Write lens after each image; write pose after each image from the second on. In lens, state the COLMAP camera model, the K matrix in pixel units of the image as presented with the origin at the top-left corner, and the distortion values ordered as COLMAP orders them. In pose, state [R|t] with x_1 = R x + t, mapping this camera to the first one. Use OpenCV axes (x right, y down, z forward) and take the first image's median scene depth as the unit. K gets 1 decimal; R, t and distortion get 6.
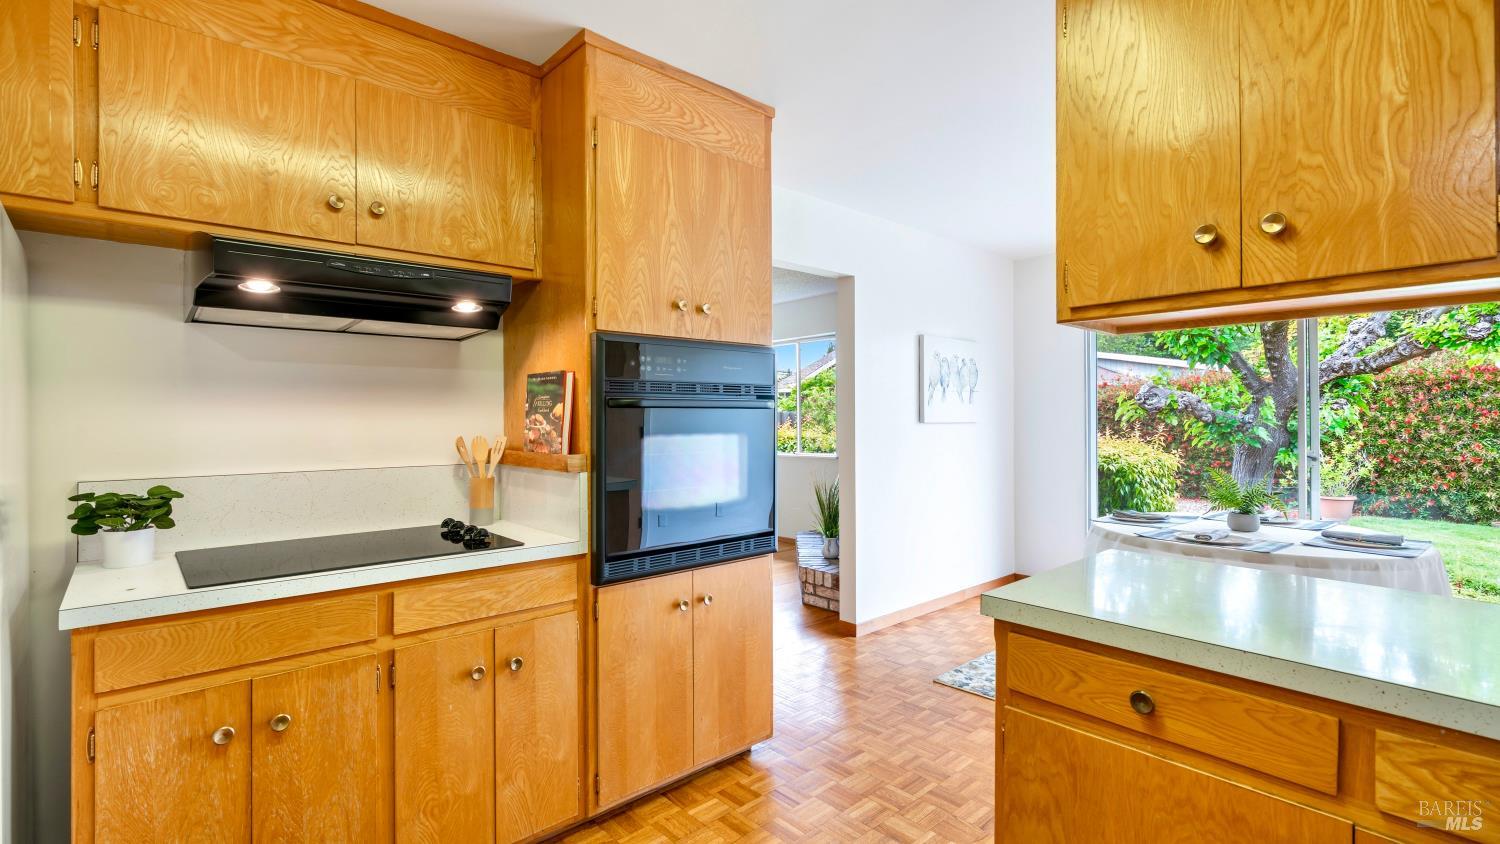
lens RADIAL K [[687.4, 0, 770.9], [0, 687.4, 417.7], [0, 0, 1]] dist [-0.005151, 0.002316]
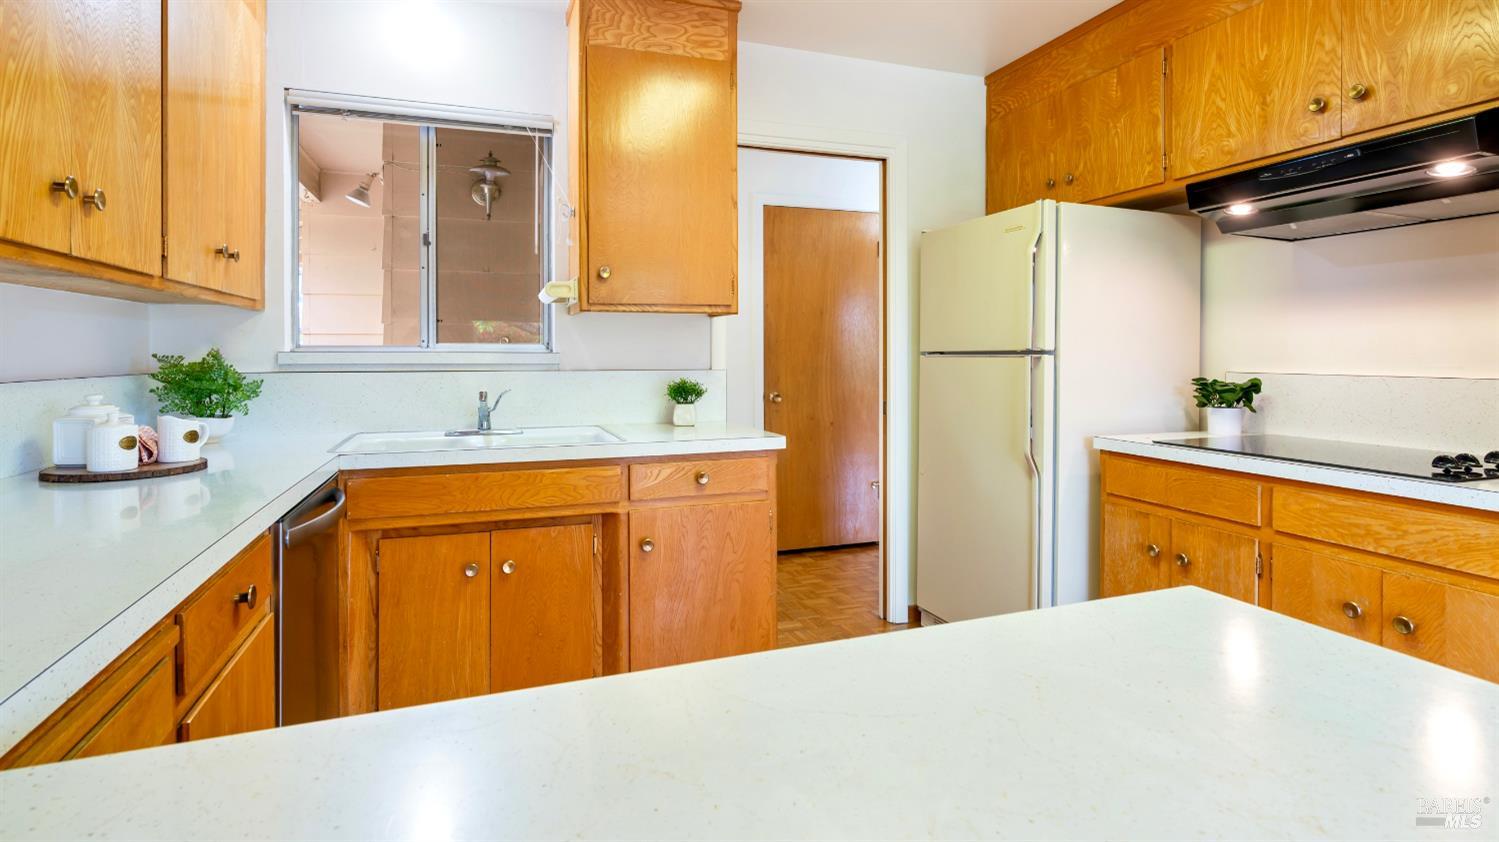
lens RADIAL K [[747.7, 0, 756.3], [0, 747.7, 359.6], [0, 0, 1]] dist [0.000921, 0.000396]
pose [[-0.385350, 0.010665, -0.922709, 0.191774], [-0.001934, 0.999922, 0.012365, 0.013437], [0.922768, 0.006550, -0.385299, 0.180433]]
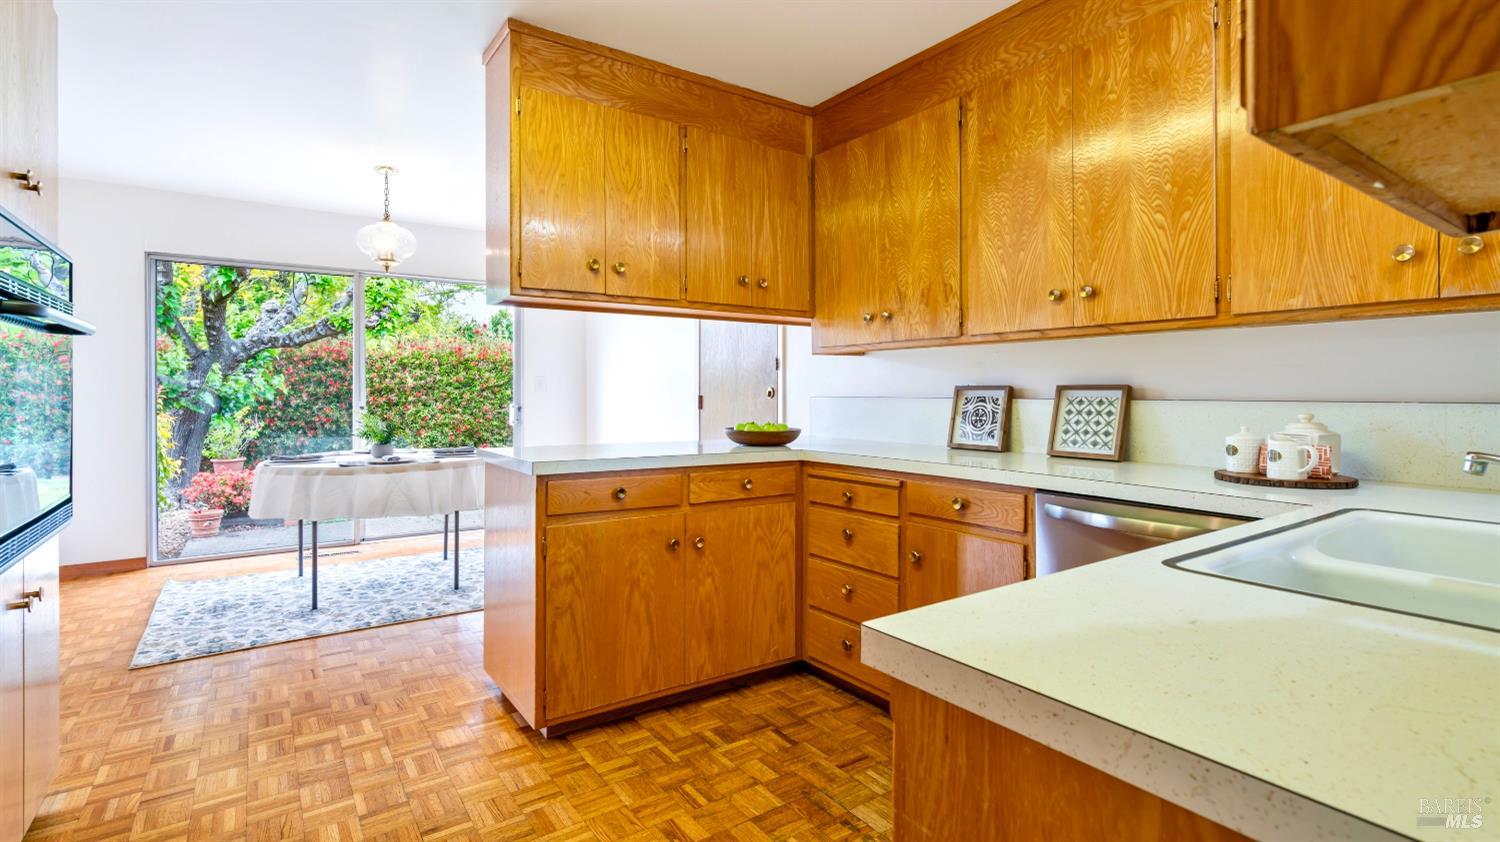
lens RADIAL K [[687.4, 0, 738.7], [0, 687.4, 391.3], [0, 0, 1]] dist [-0.005151, 0.002316]
pose [[0.138185, 0.001215, 0.990406, -0.241128], [0.003554, 0.999992, -0.001722, 0.019549], [-0.990400, 0.003758, 0.138179, 0.062004]]
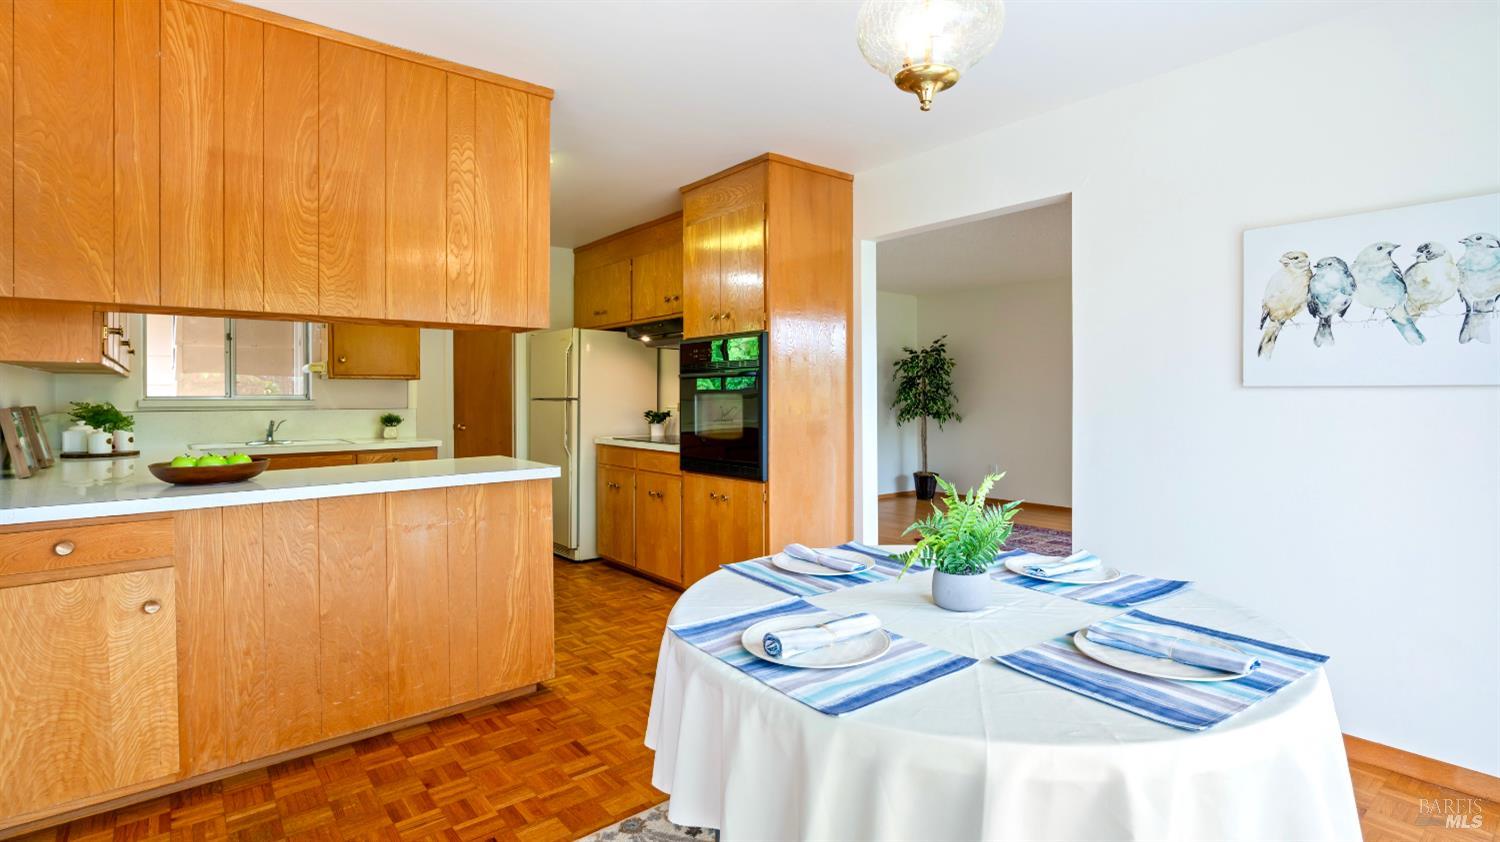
lens RADIAL K [[687.4, 0, 738.8], [0, 687.4, 395.8], [0, 0, 1]] dist [-0.005151, 0.002316]
pose [[-0.064659, 0.002881, -0.997903, 0.511862], [-0.000740, 0.999995, 0.002935, 0.008571], [0.997907, 0.000928, -0.064657, 0.390416]]
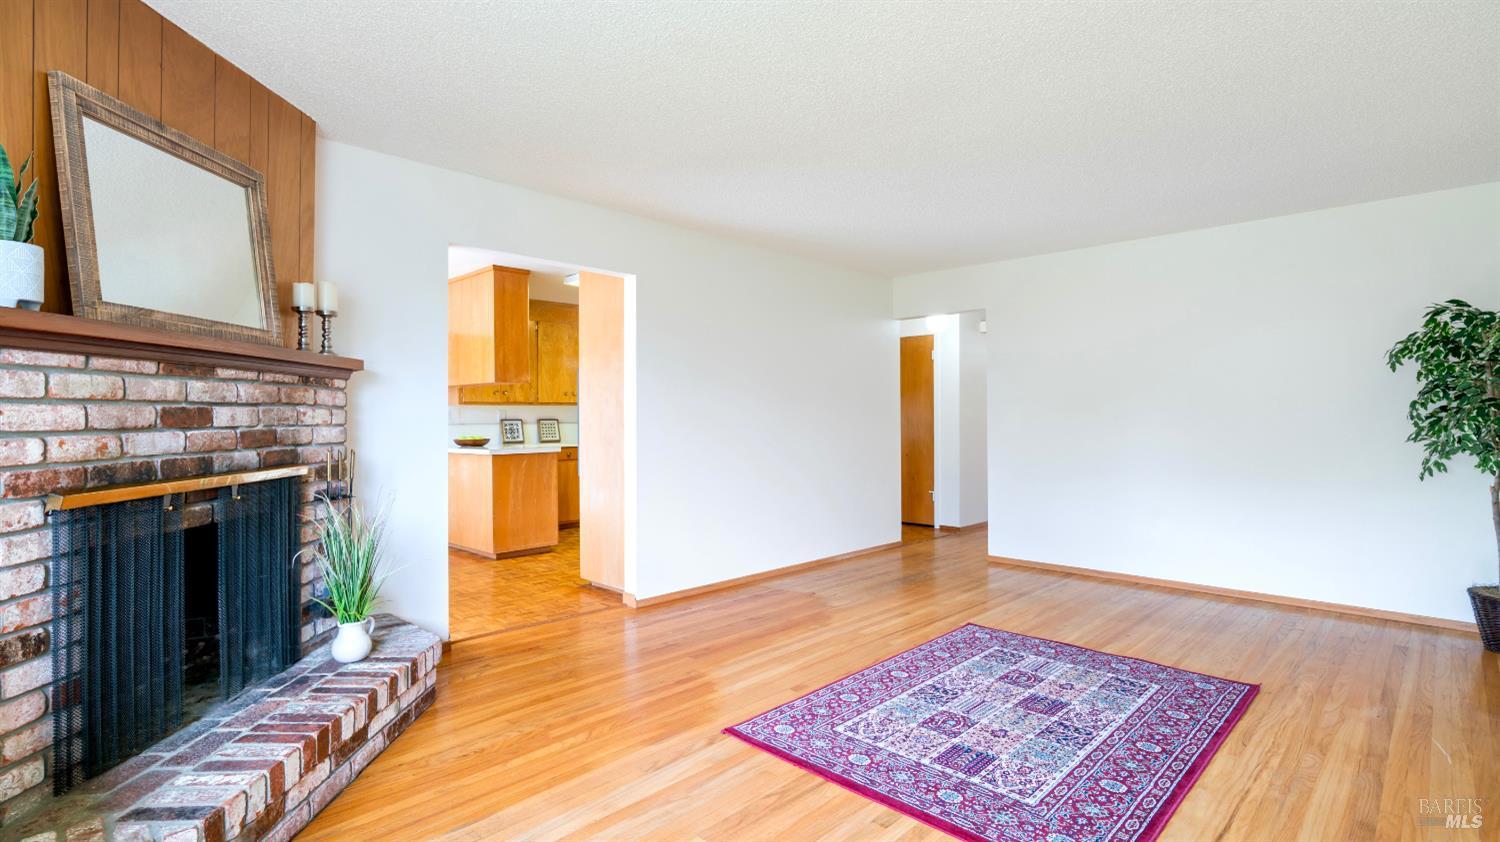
lens RADIAL K [[687.4, 0, 752.6], [0, 687.4, 423.9], [0, 0, 1]] dist [-0.005151, 0.002316]
pose [[-0.995724, 0.002064, -0.092355, -0.102071], [0.000628, 0.999879, 0.015574, 0.007052], [0.092376, 0.015449, -0.995604, 1.081889]]
